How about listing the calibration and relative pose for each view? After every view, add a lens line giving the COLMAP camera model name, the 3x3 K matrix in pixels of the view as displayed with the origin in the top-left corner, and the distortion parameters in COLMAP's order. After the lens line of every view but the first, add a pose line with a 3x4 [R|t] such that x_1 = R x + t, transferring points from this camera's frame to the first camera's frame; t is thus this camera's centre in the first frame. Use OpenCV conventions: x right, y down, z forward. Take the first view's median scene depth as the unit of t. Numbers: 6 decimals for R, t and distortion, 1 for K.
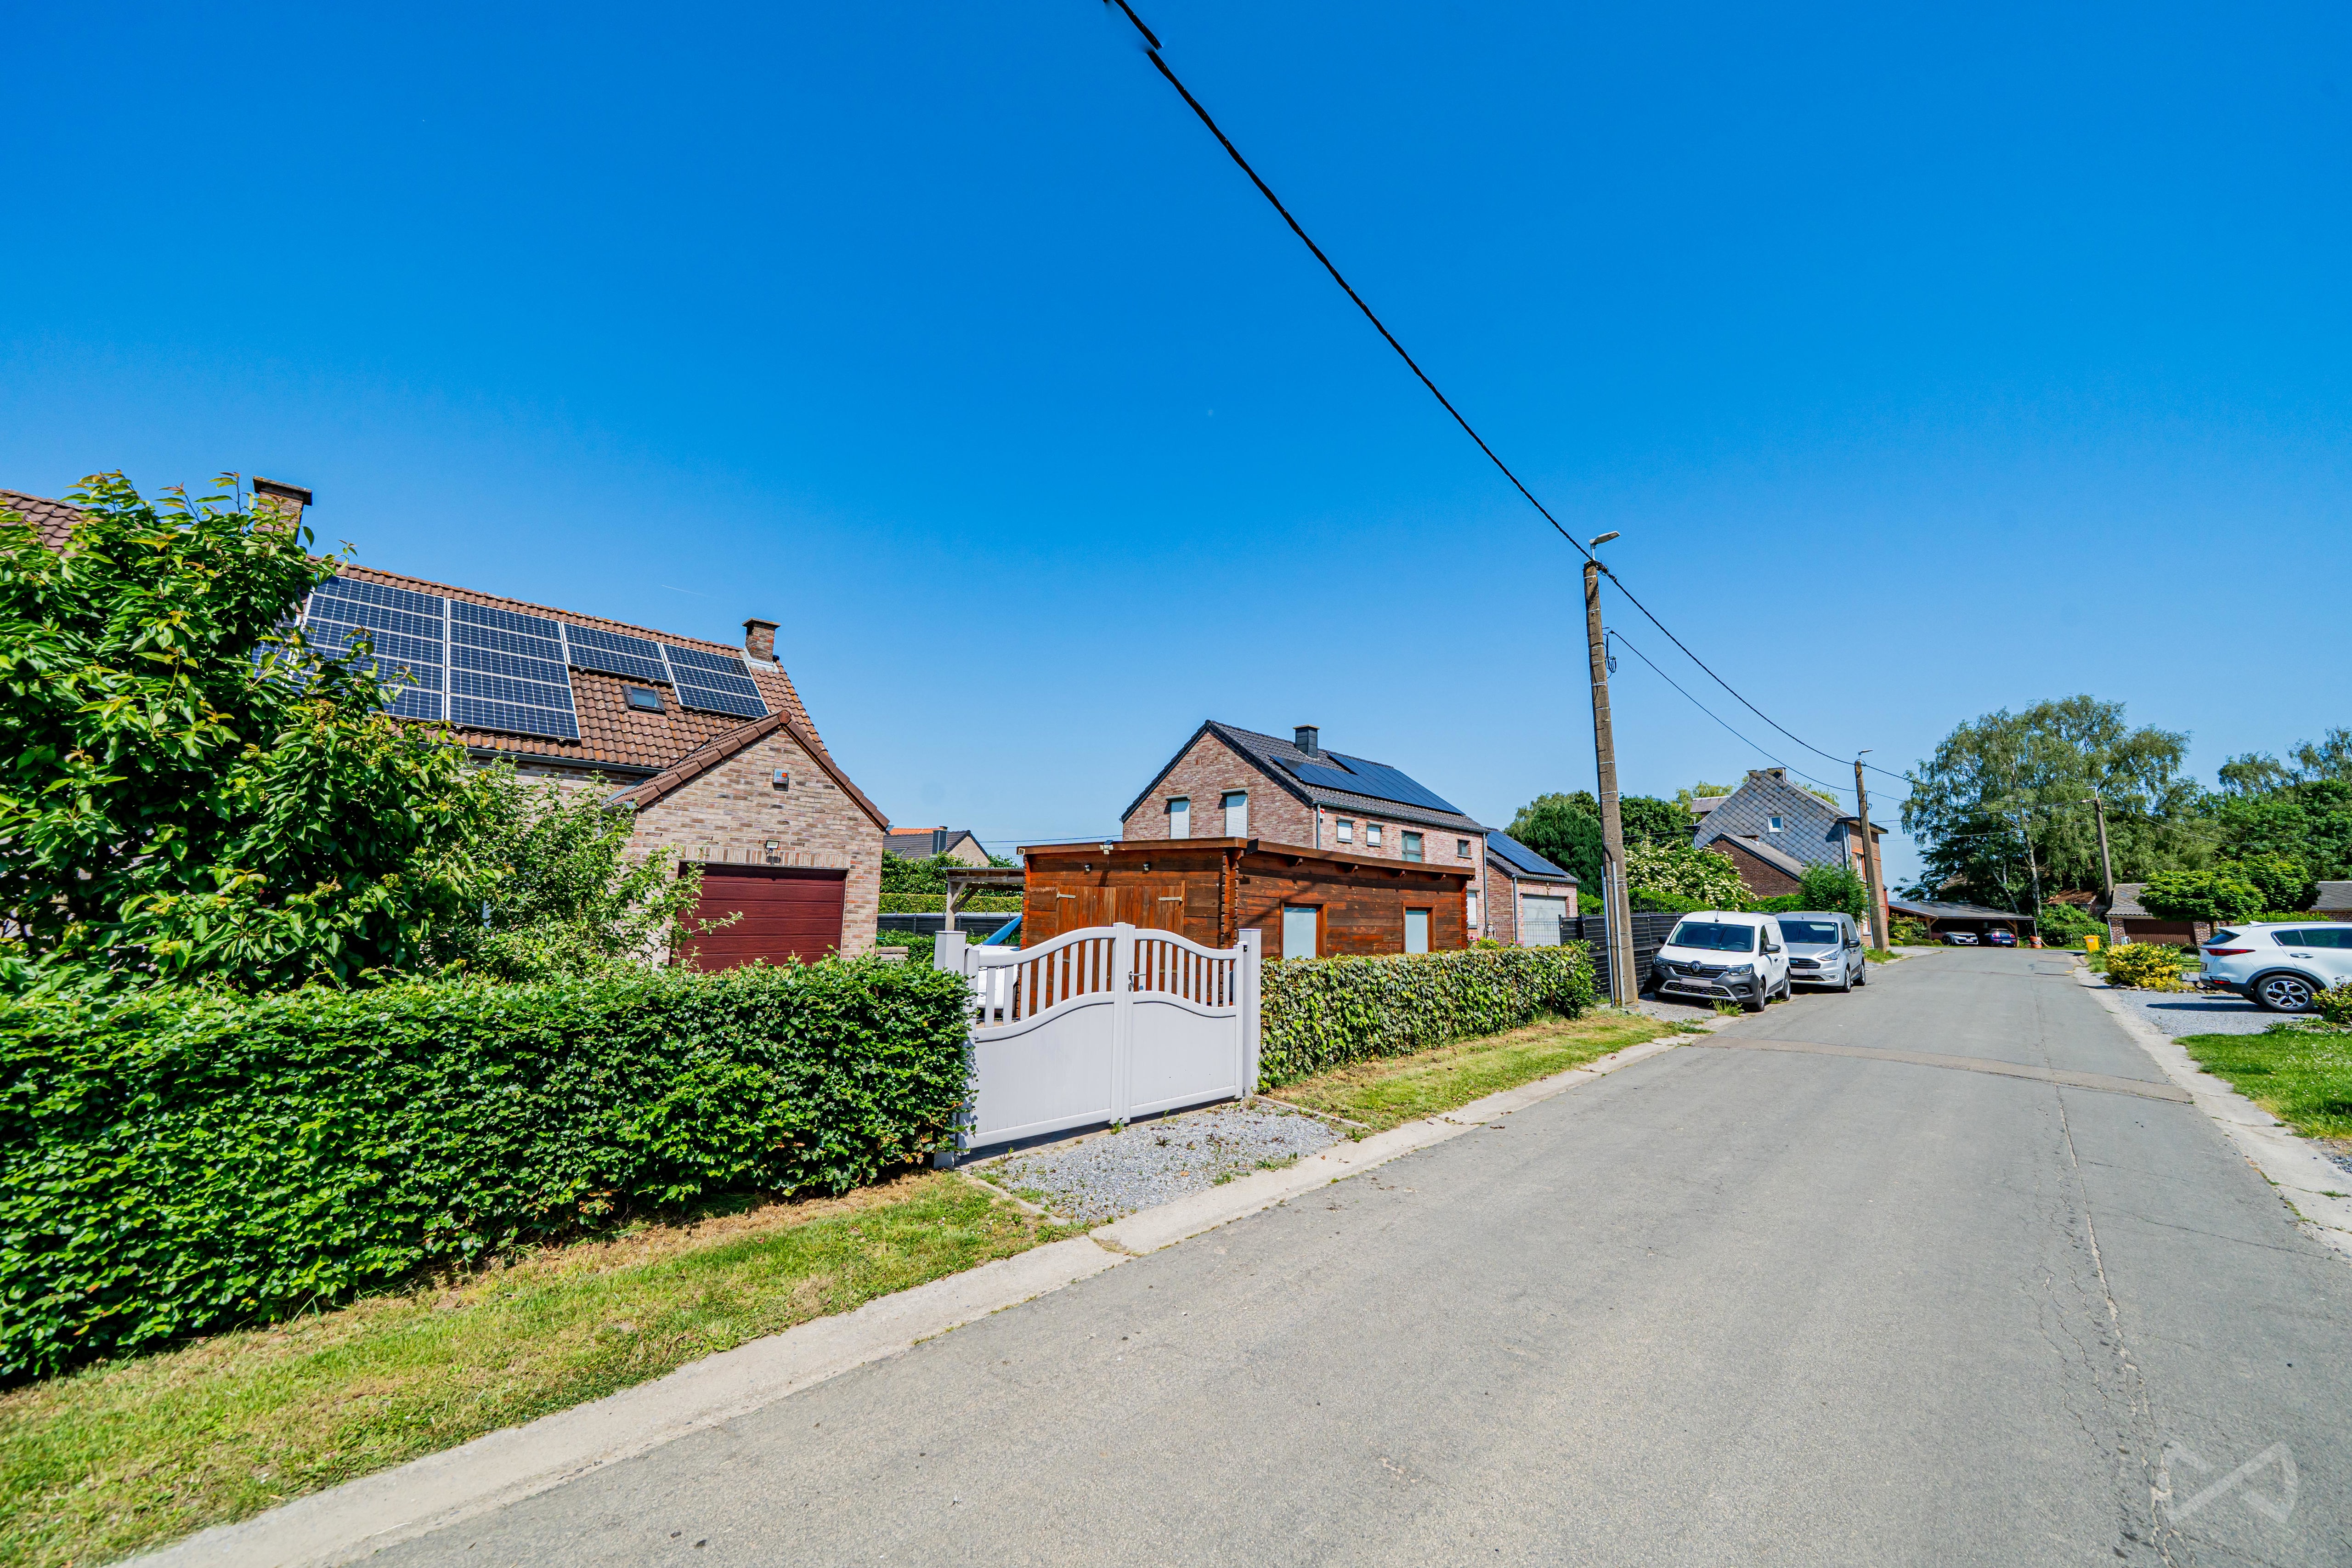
lens RADIAL K [[848.5, 0, 1176.0], [0, 848.5, 784.0], [0, 0, 1]] dist [-0.004731, 0.000183]
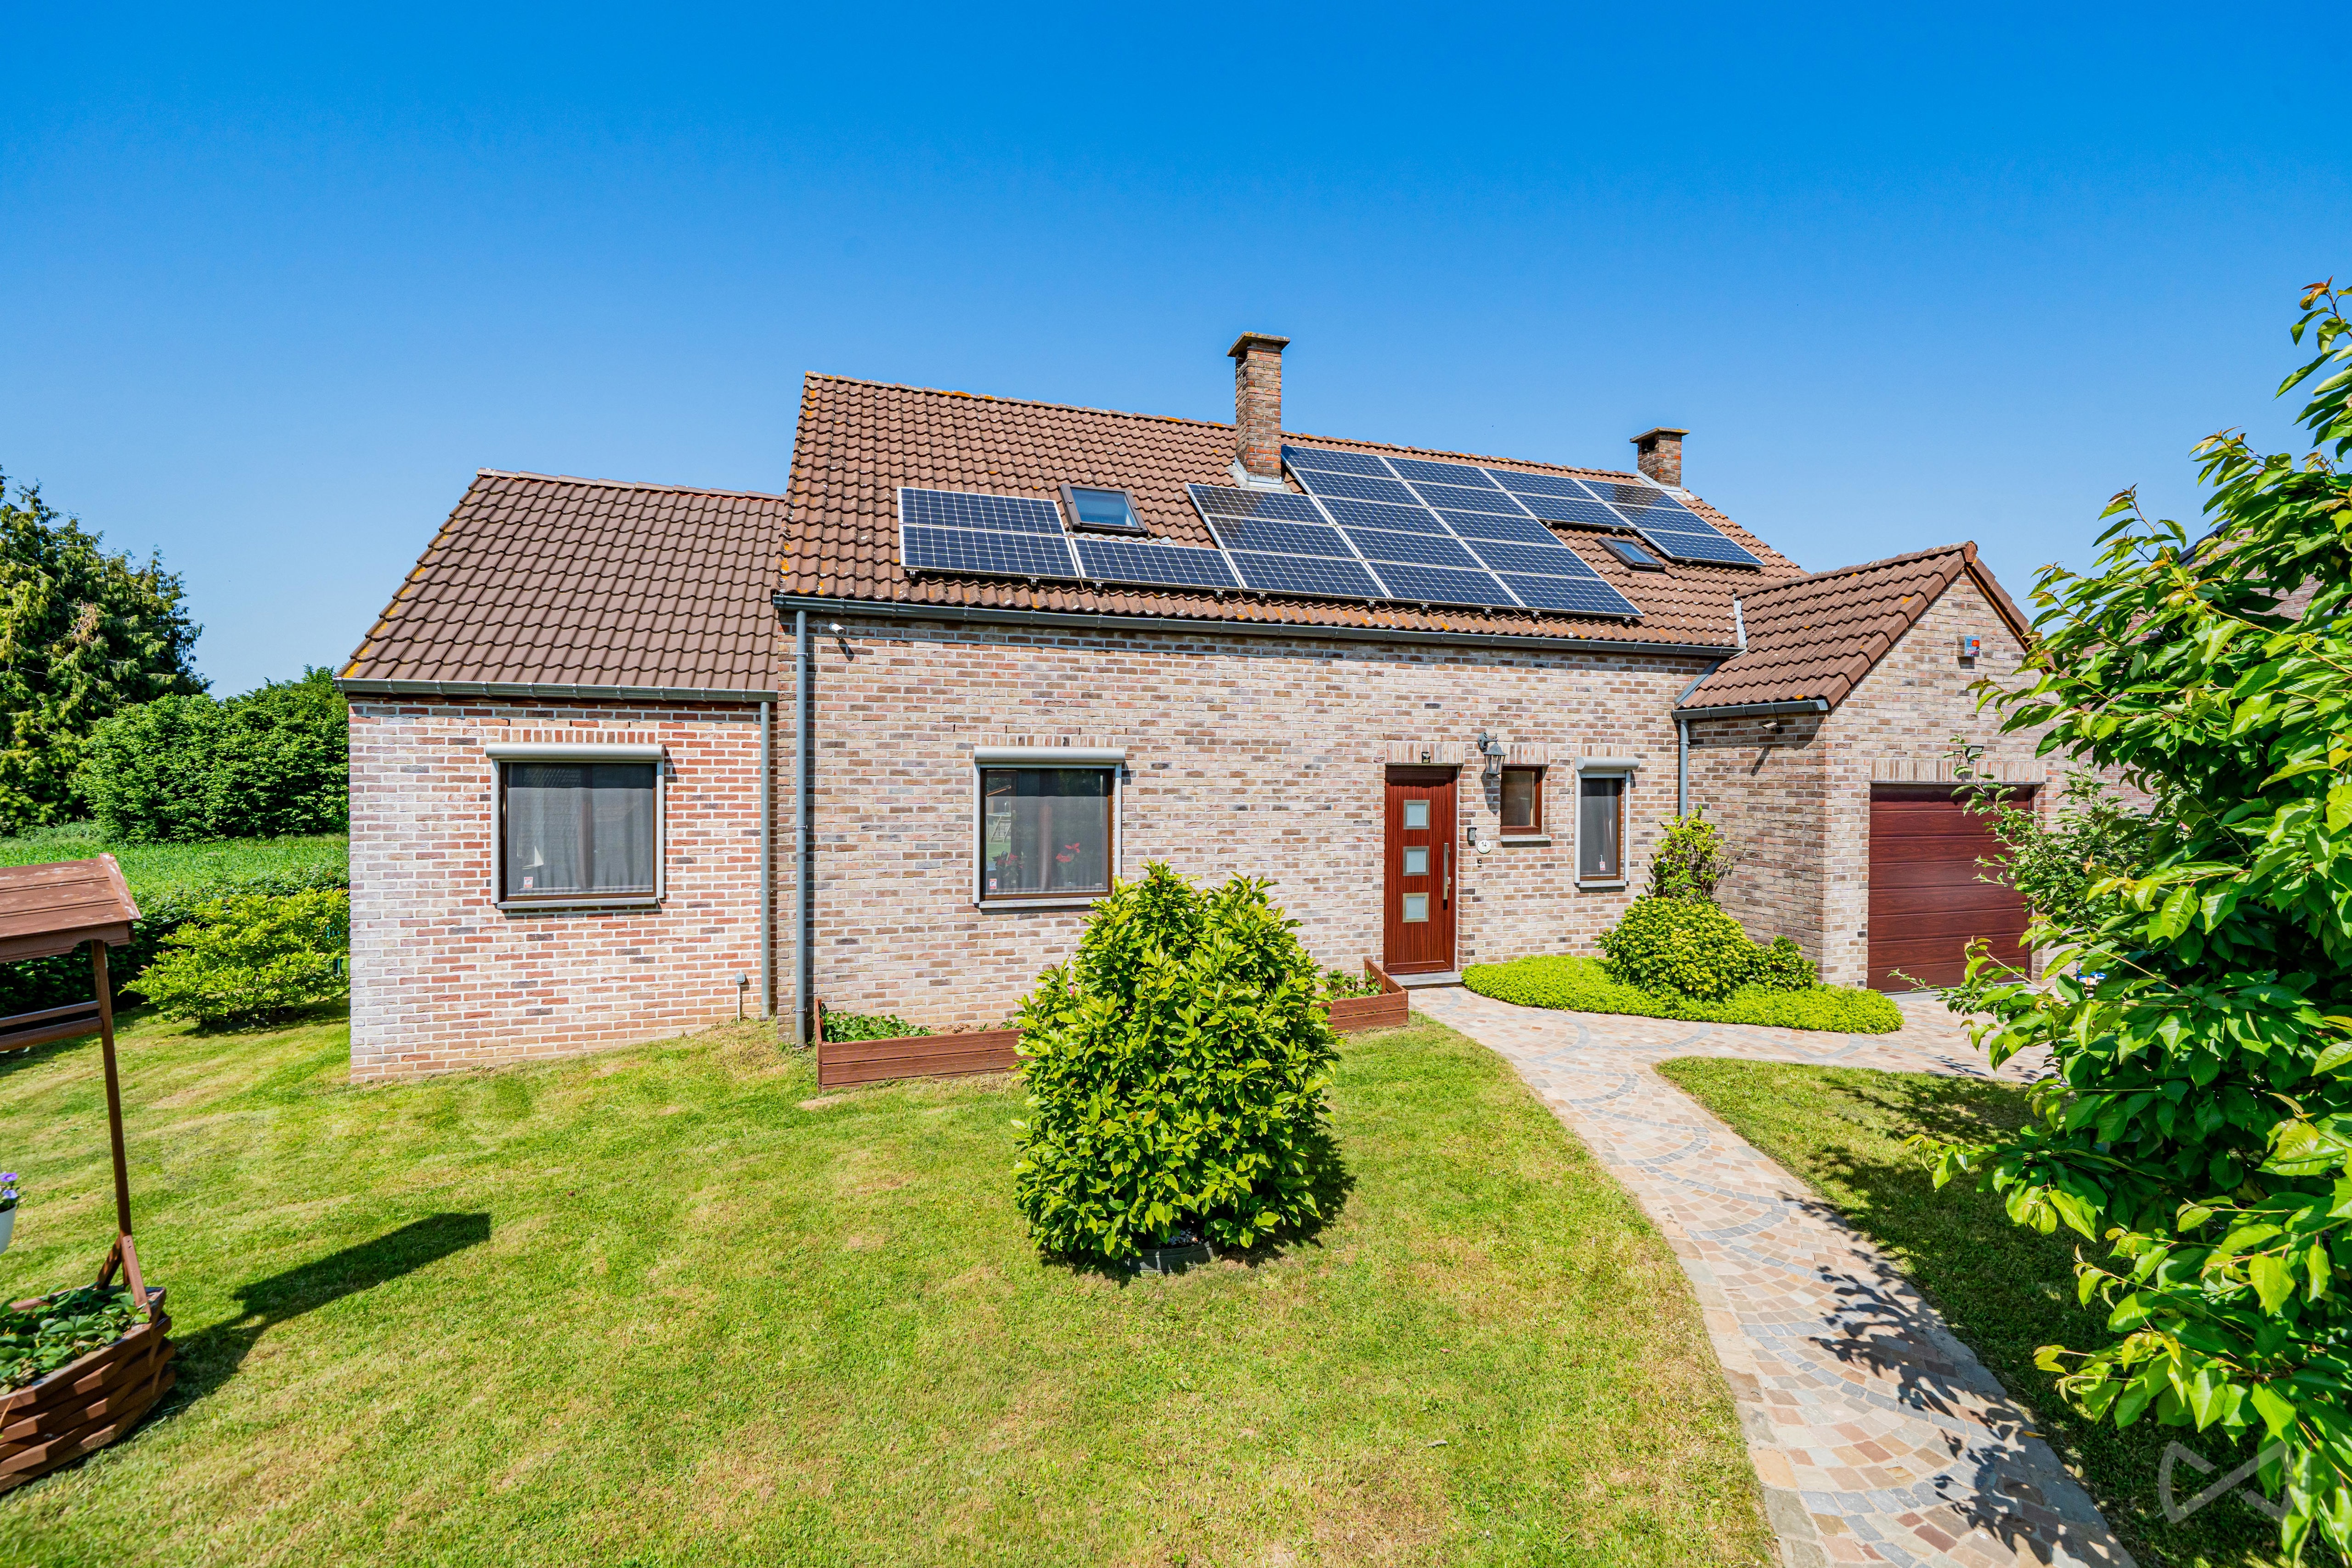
lens RADIAL K [[948.8, 0, 1176.0], [0, 948.8, 784.0], [0, 0, 1]] dist [-0.001312, -0.000252]
pose [[0.889231, -0.007377, -0.457399, -1.848559], [0.076761, 0.988099, 0.133295, -0.131911], [0.450972, -0.153641, 0.879215, 0.200396]]
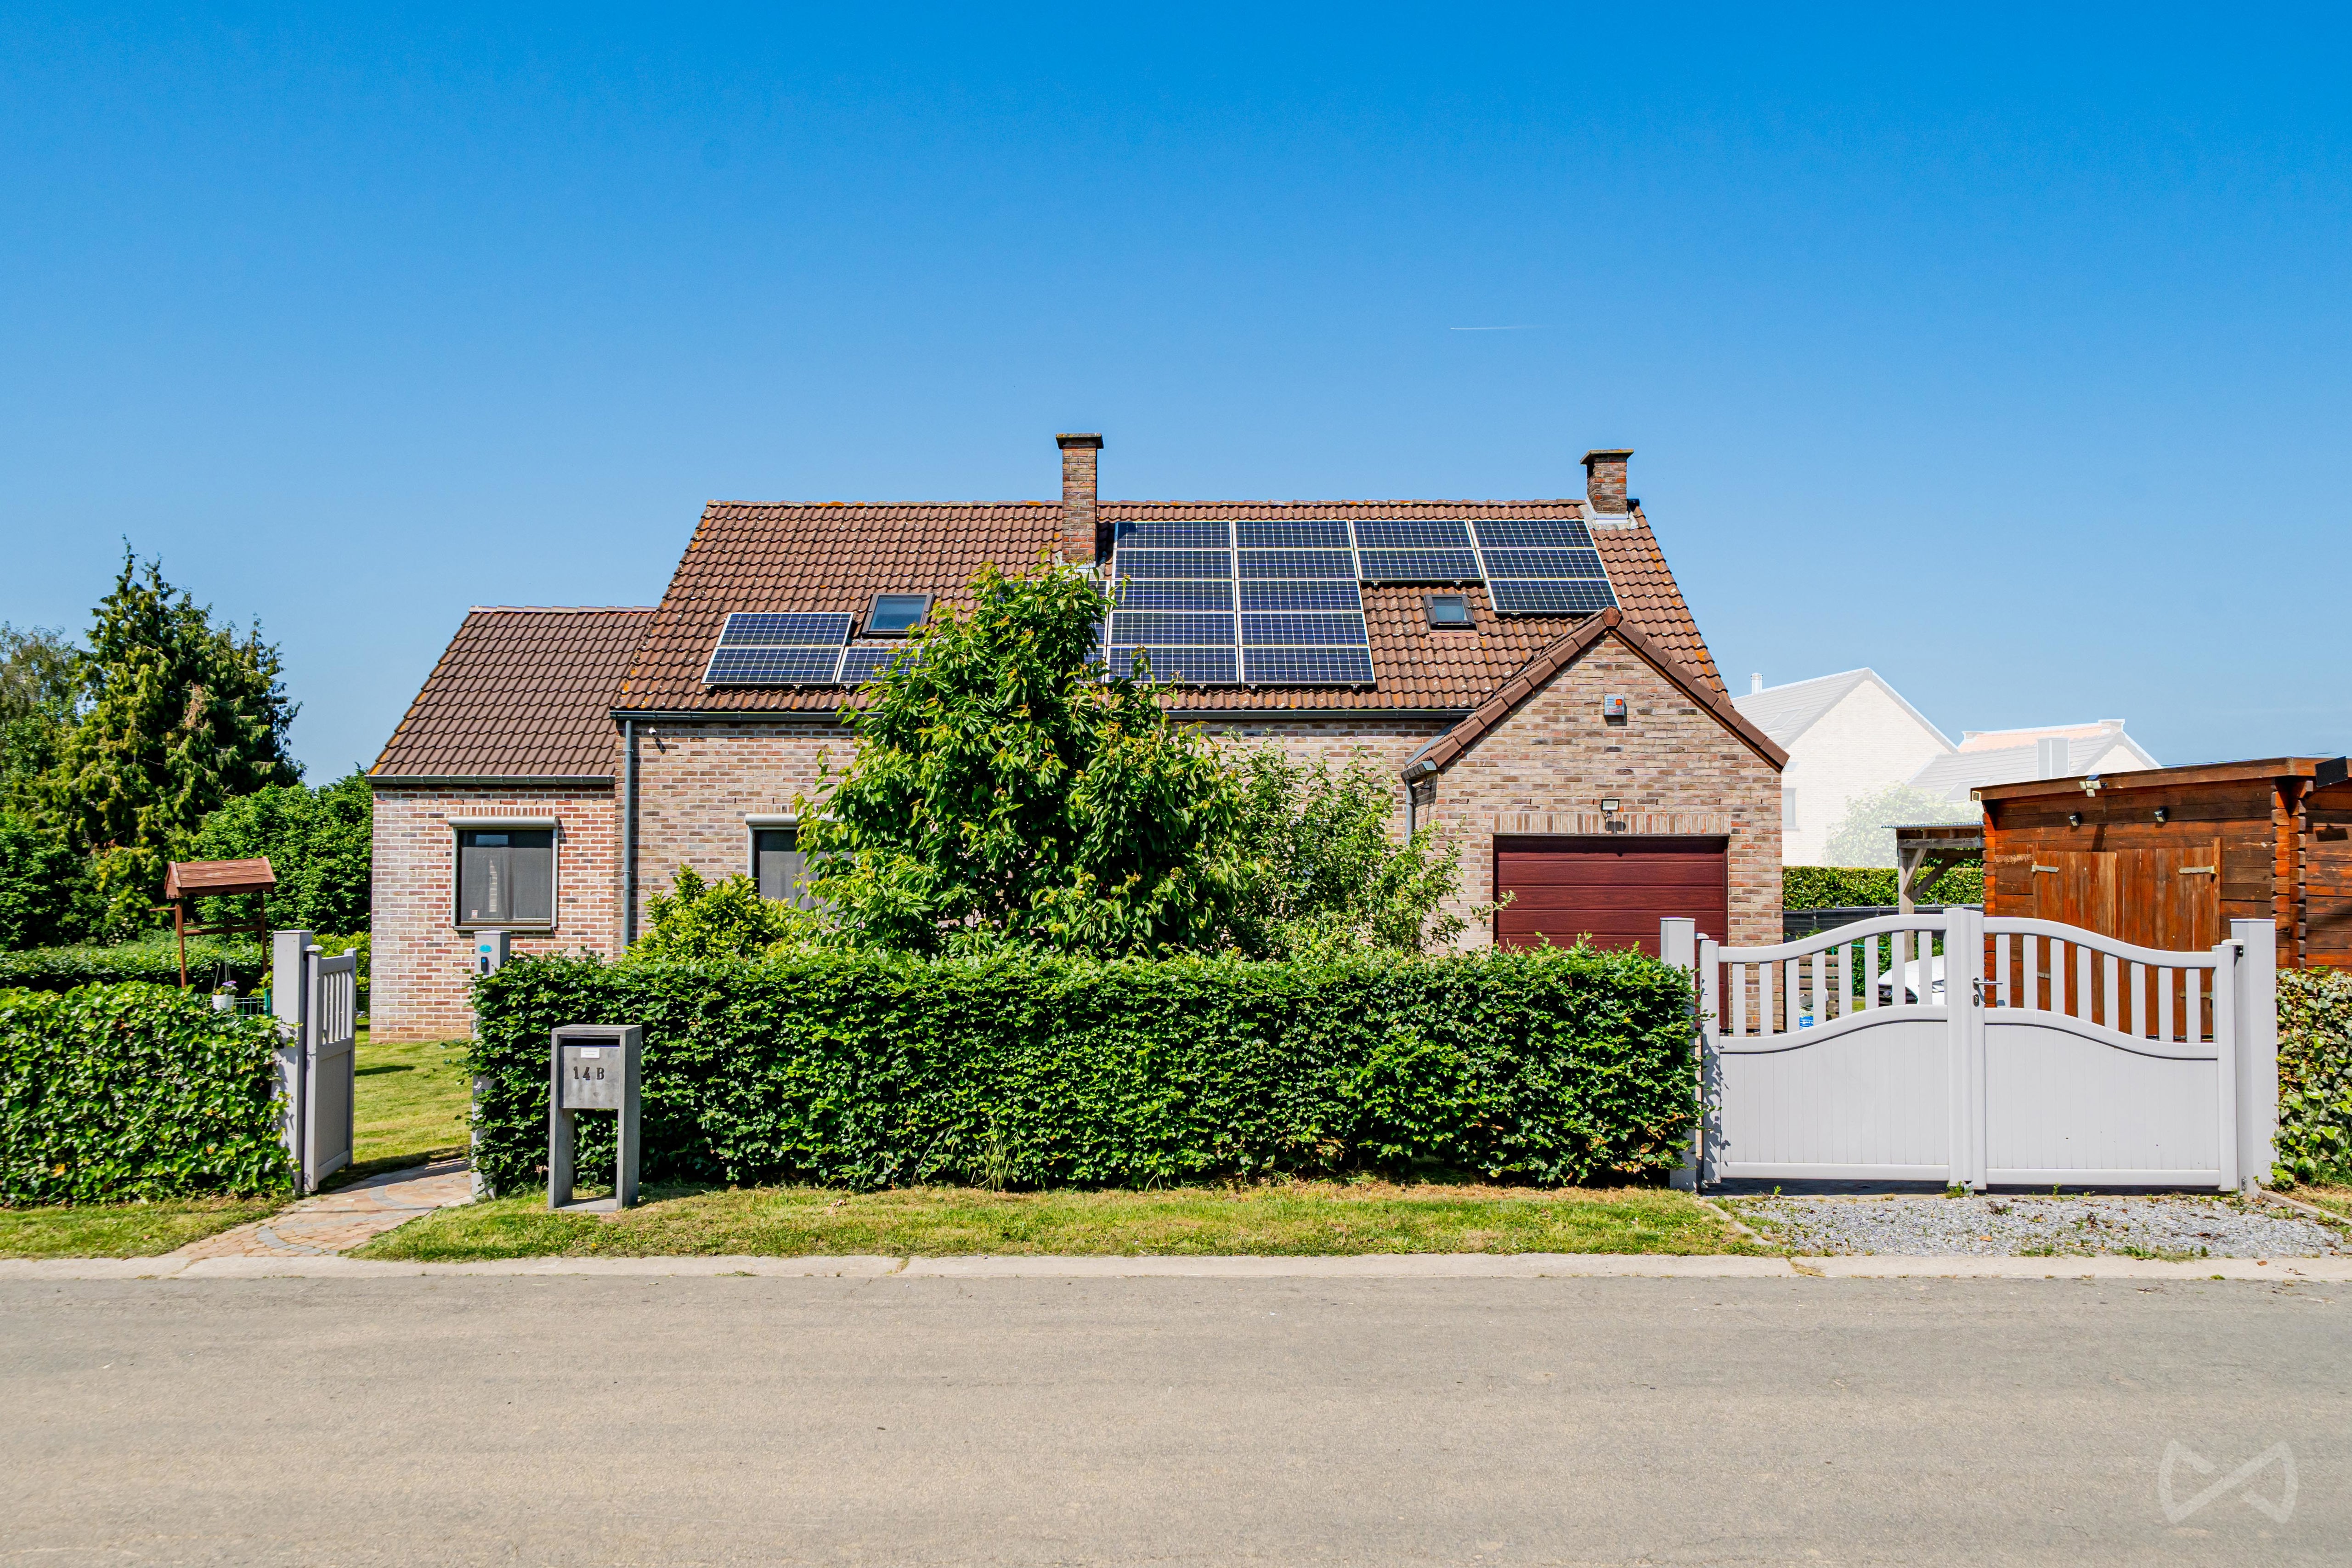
lens RADIAL K [[1689.9, 0, 1174.4], [0, 1689.9, 854.2], [0, 0, 1]] dist [0.000828, 0.001096]
pose [[0.700375, -0.029479, -0.713166, 0.697387], [0.114198, 0.990904, 0.071190, -0.075135], [0.704581, -0.131302, 0.697371, -0.595482]]
